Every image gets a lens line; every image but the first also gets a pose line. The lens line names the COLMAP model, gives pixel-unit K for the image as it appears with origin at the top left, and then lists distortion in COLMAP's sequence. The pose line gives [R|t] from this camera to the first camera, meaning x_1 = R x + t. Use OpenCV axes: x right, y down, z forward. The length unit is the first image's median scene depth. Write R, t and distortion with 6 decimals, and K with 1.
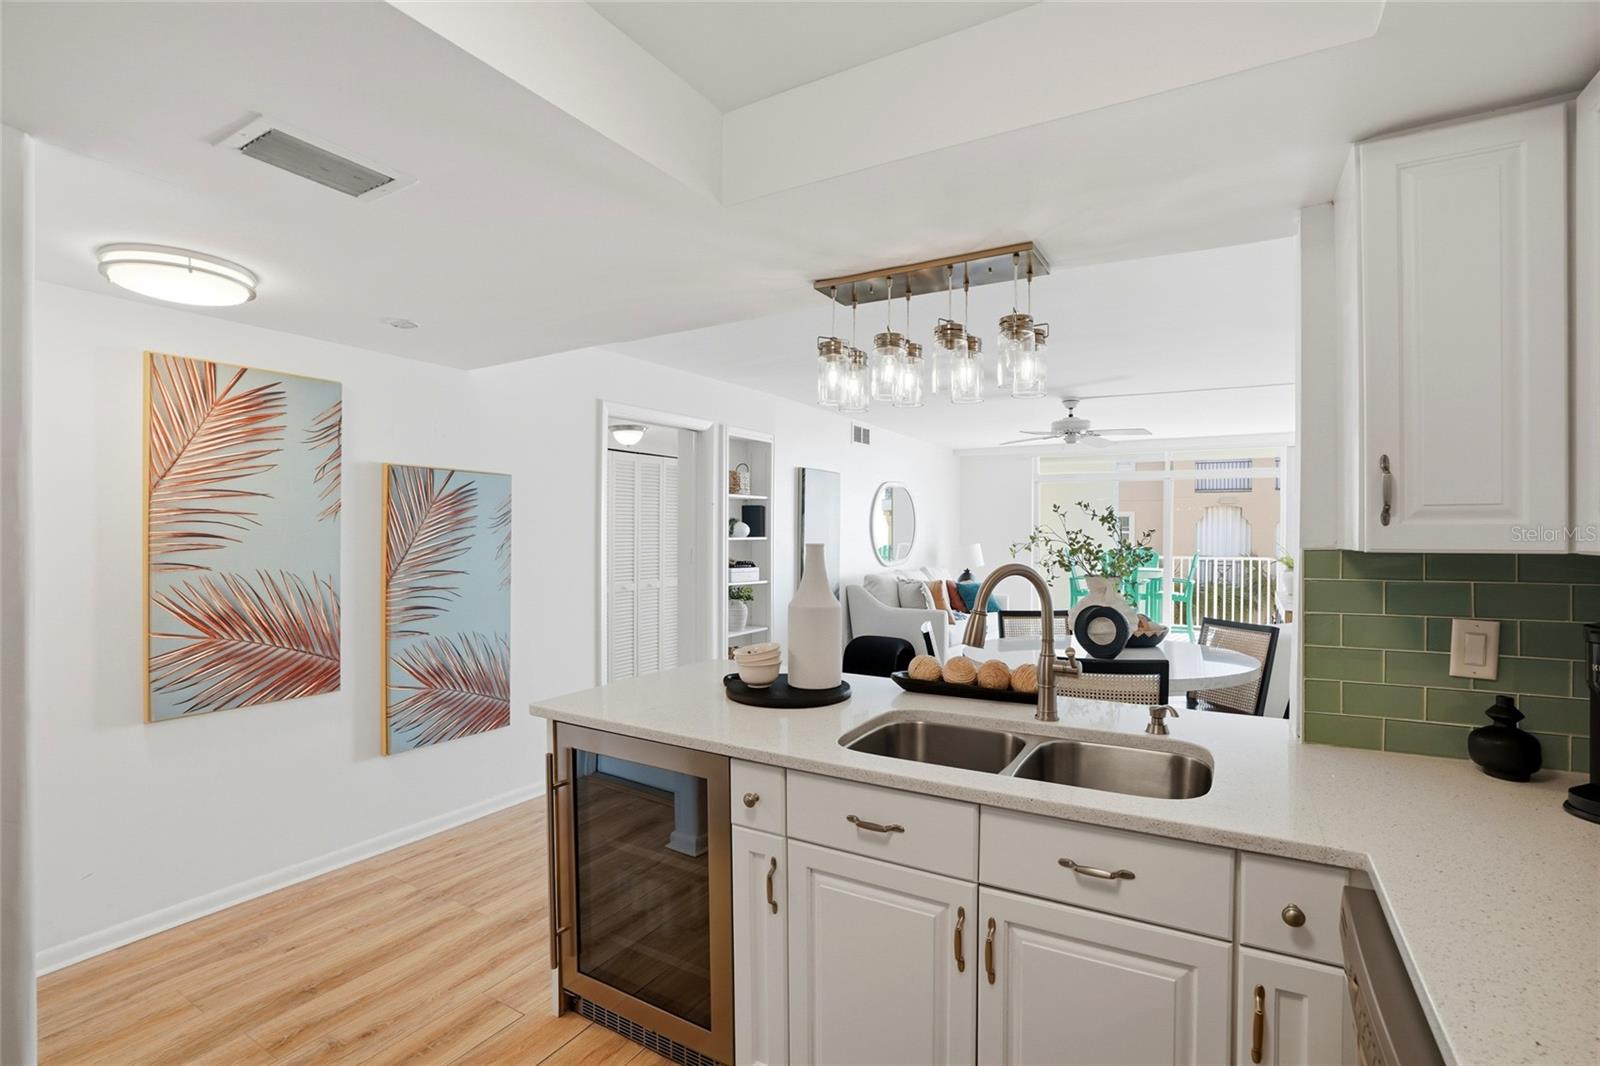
lens RADIAL K [[746.9, 0, 797.3], [0, 746.9, 530.0], [0, 0, 1]] dist [-0.074926, 0.029507]
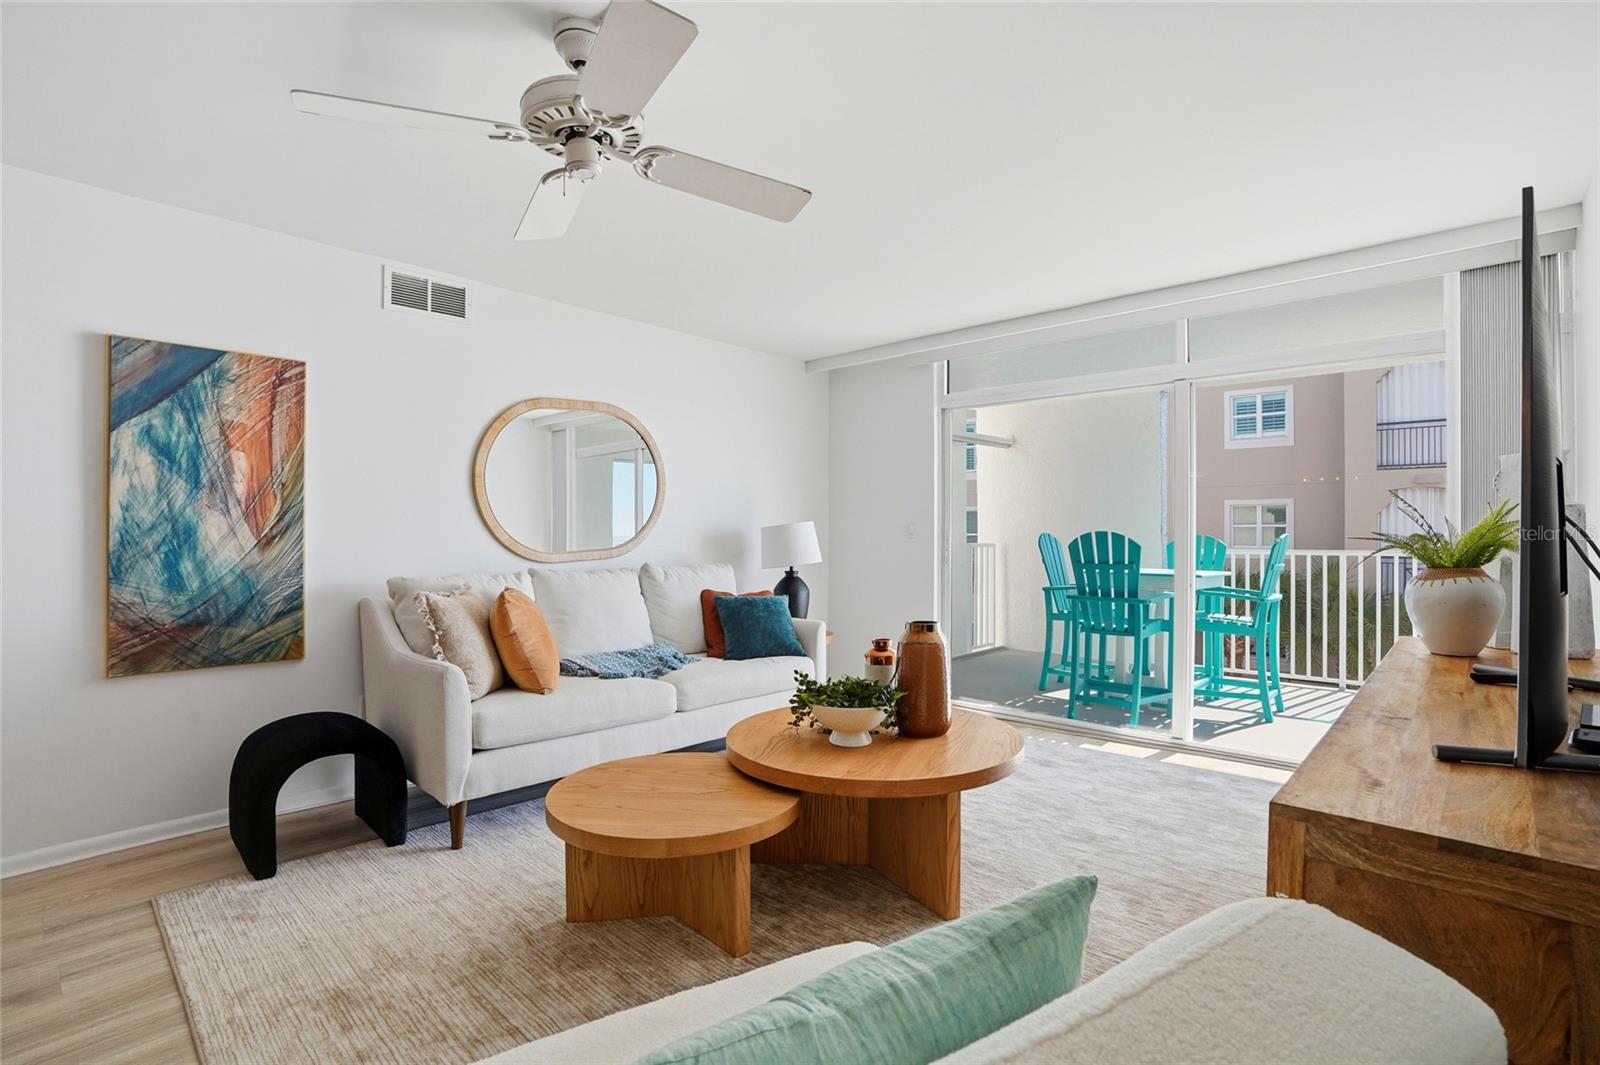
lens RADIAL K [[755.2, 0, 795.7], [0, 755.2, 535.9], [0, 0, 1]] dist [-0.075491, 0.030912]
pose [[0.979004, -0.005546, -0.203767, 0.523533], [0.006385, 0.999974, 0.003459, 0.039672], [0.203742, -0.004688, 0.979013, 0.702991]]
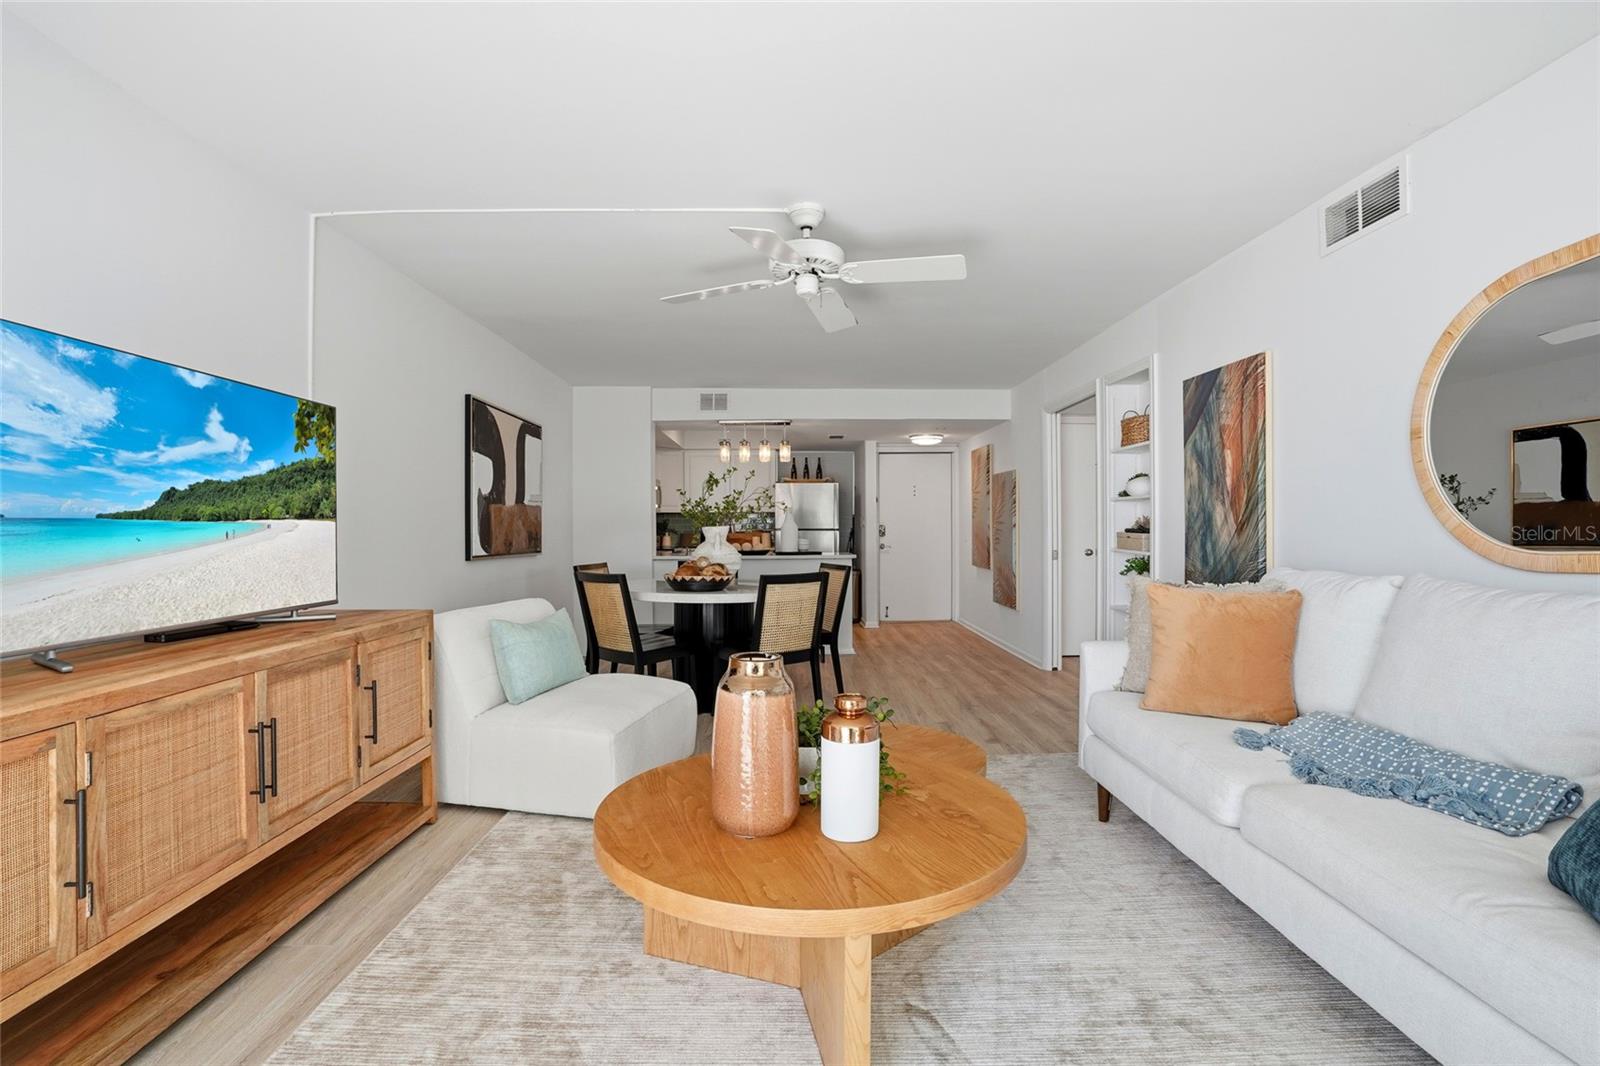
lens RADIAL K [[741.7, 0, 800.0], [0, 741.7, 533.0], [0, 0, 1]] dist [-0.063970, 0.021146]
pose [[-0.843682, 0.005246, -0.536818, 0.648261], [0.002703, 0.999981, 0.005523, 0.043424], [0.536837, 0.003208, -0.843680, 1.424914]]
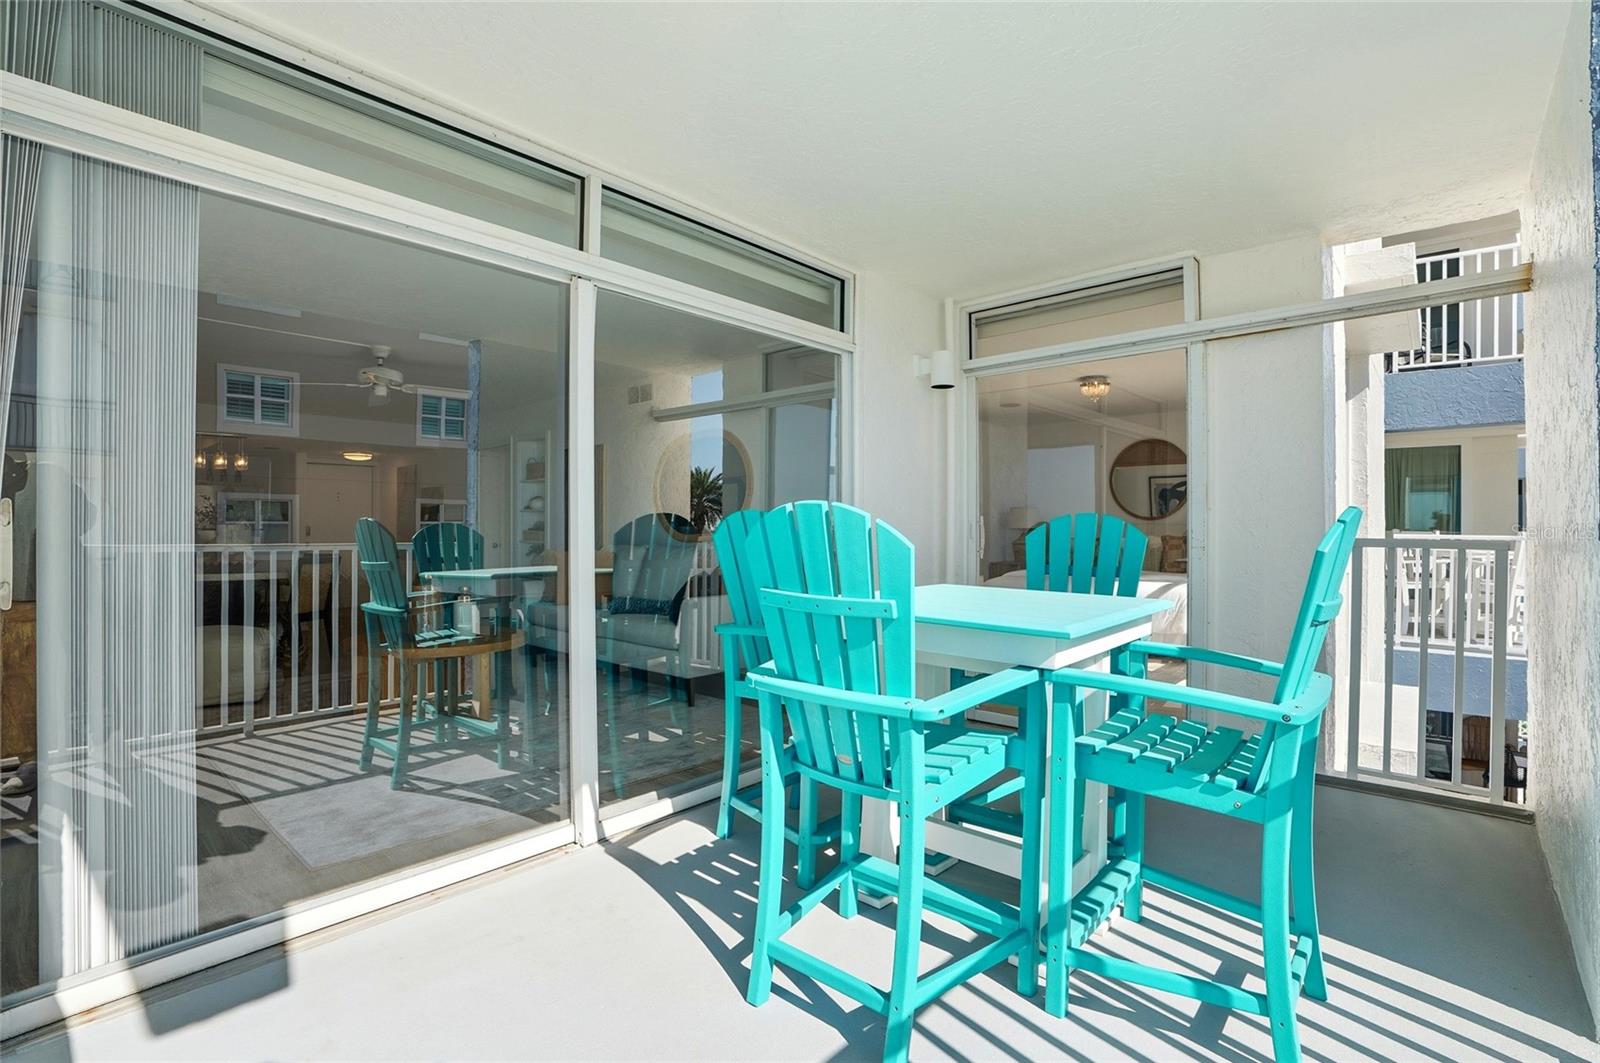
lens RADIAL K [[746.9, 0, 797.3], [0, 746.9, 528.5], [0, 0, 1]] dist [-0.074926, 0.029507]
pose [[-0.181317, -0.005892, -0.983407, 1.160936], [0.002435, 0.999976, -0.006441, 0.054407], [0.983422, -0.003562, -0.181298, 1.669259]]
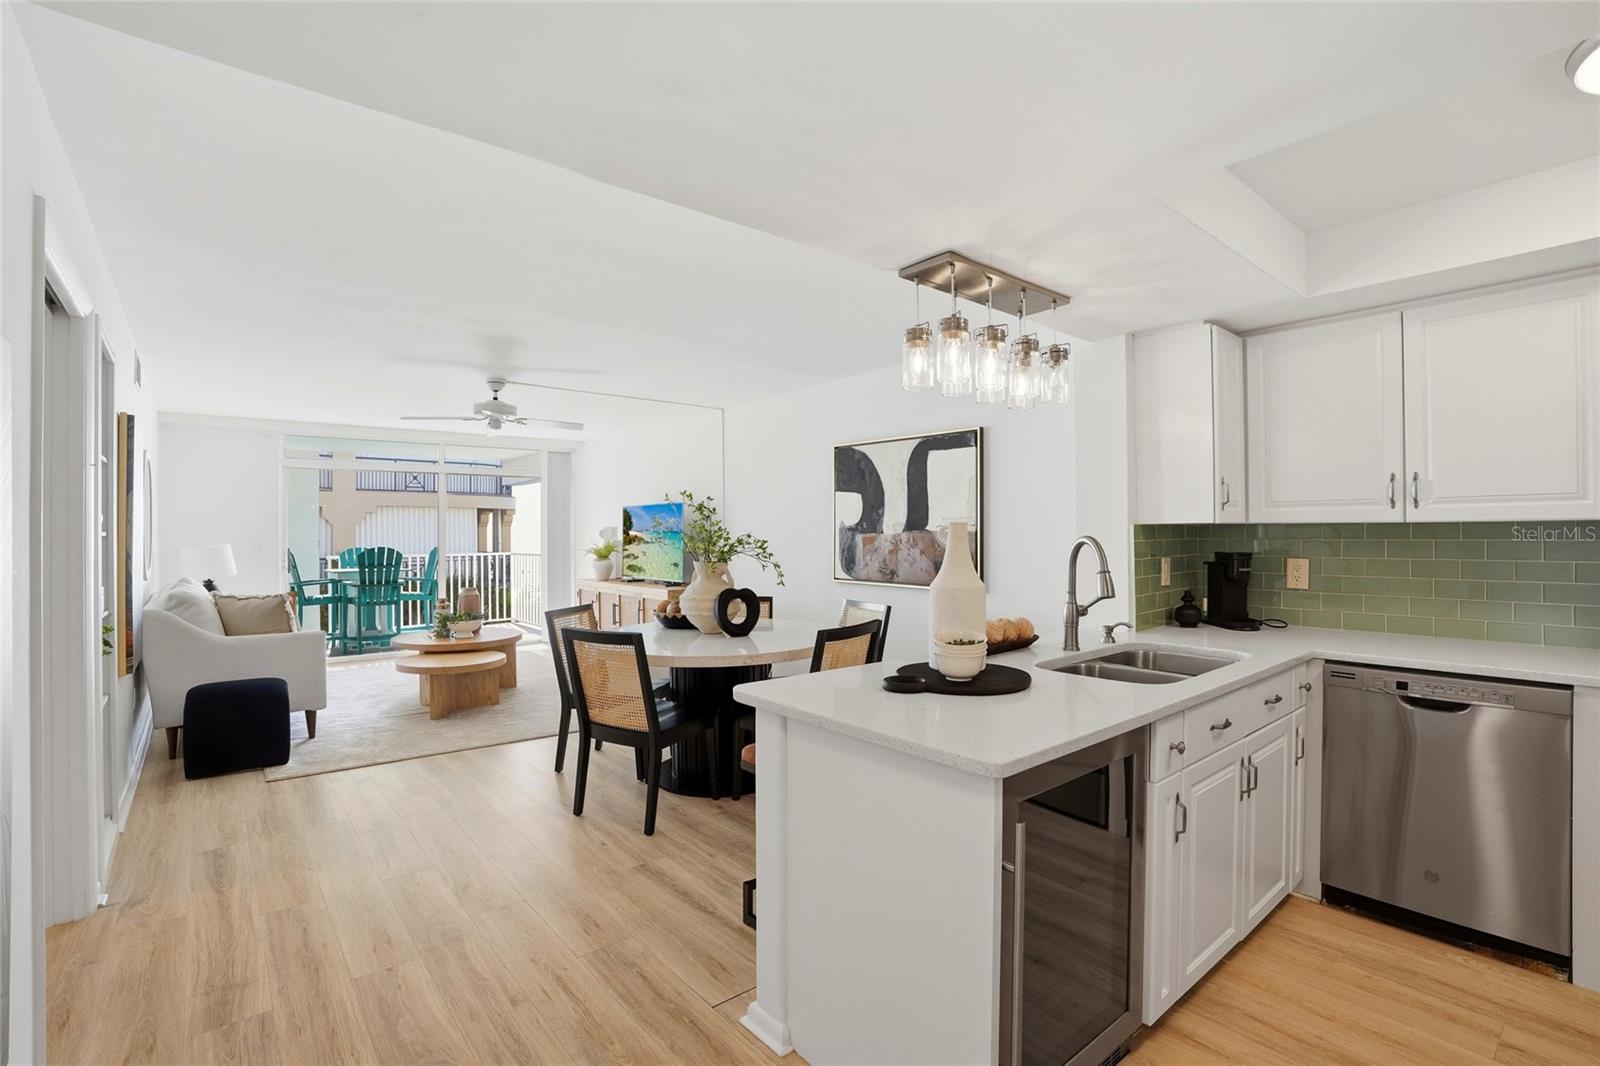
lens RADIAL K [[746.9, 0, 797.3], [0, 746.9, 530.0], [0, 0, 1]] dist [-0.074926, 0.029507]
pose [[0.327699, -0.001923, 0.944780, -0.371120], [0.004718, 0.999989, 0.000399, 0.010377], [-0.944770, 0.004327, 0.327705, 0.342882]]
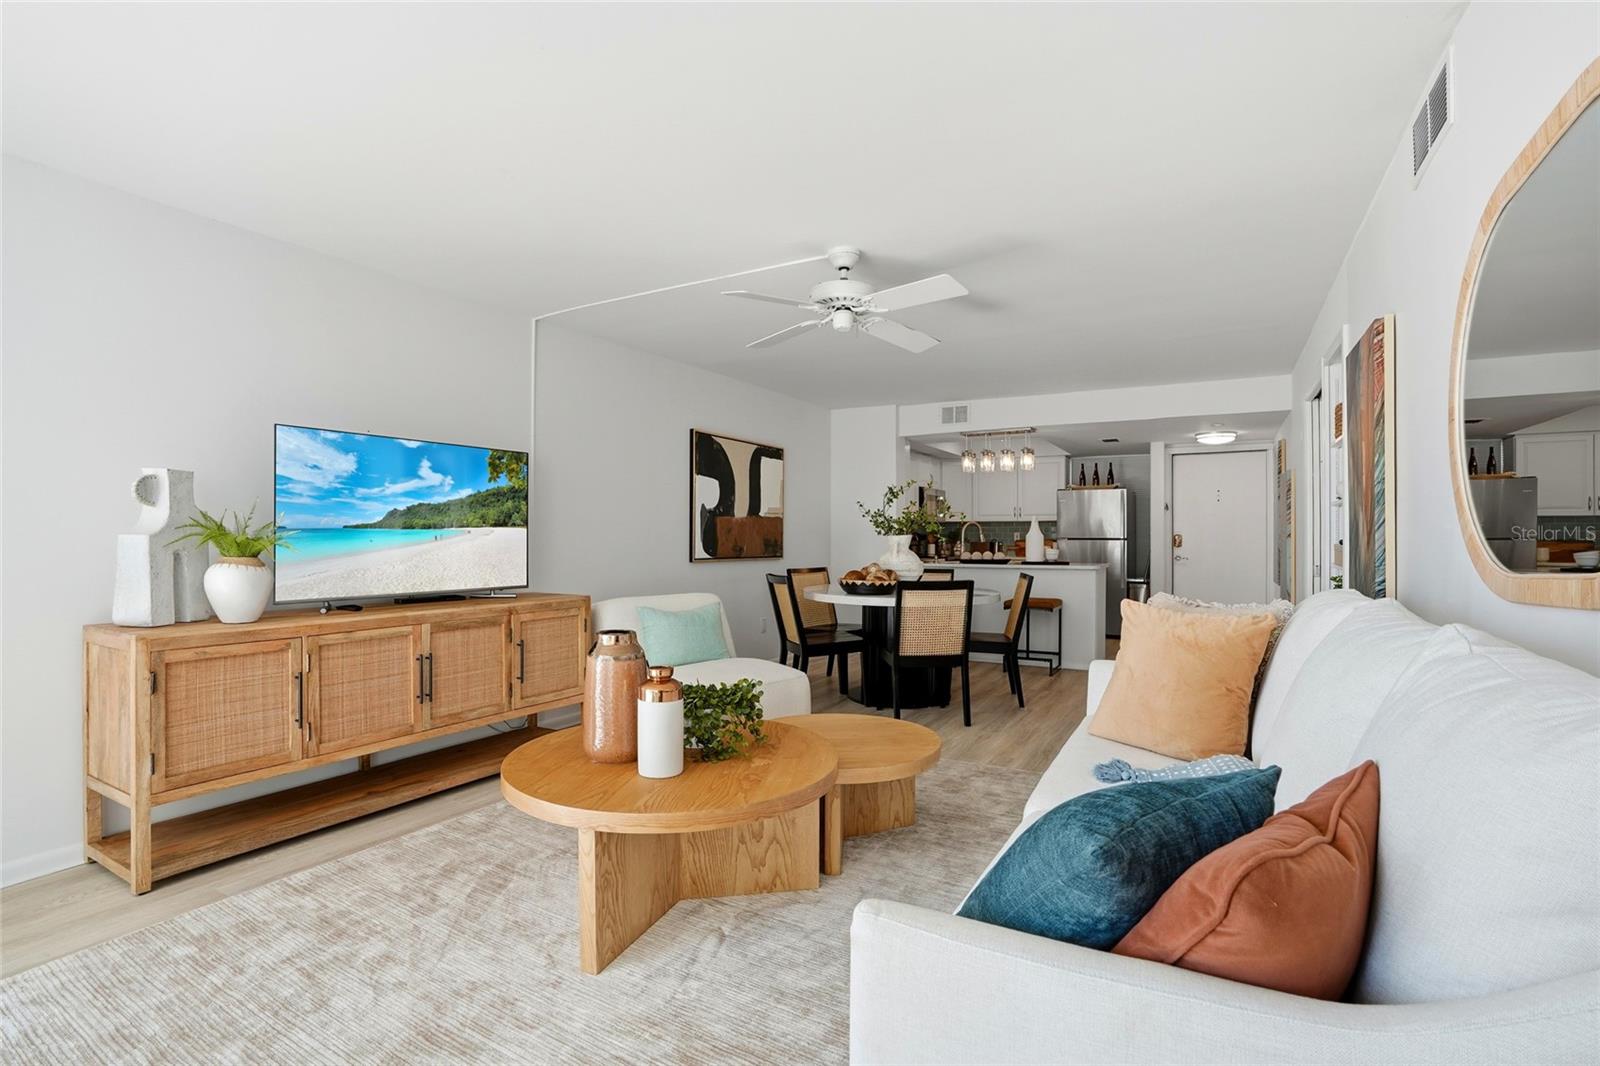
lens RADIAL K [[758.8, 0, 816.7], [0, 758.8, 535.9], [0, 0, 1]] dist [-0.048461, -0.000090]
pose [[-0.998431, -0.004647, -0.055794, 0.426073], [-0.004482, 0.999985, -0.003090, 0.044471], [0.055808, -0.002835, -0.998437, 1.577943]]
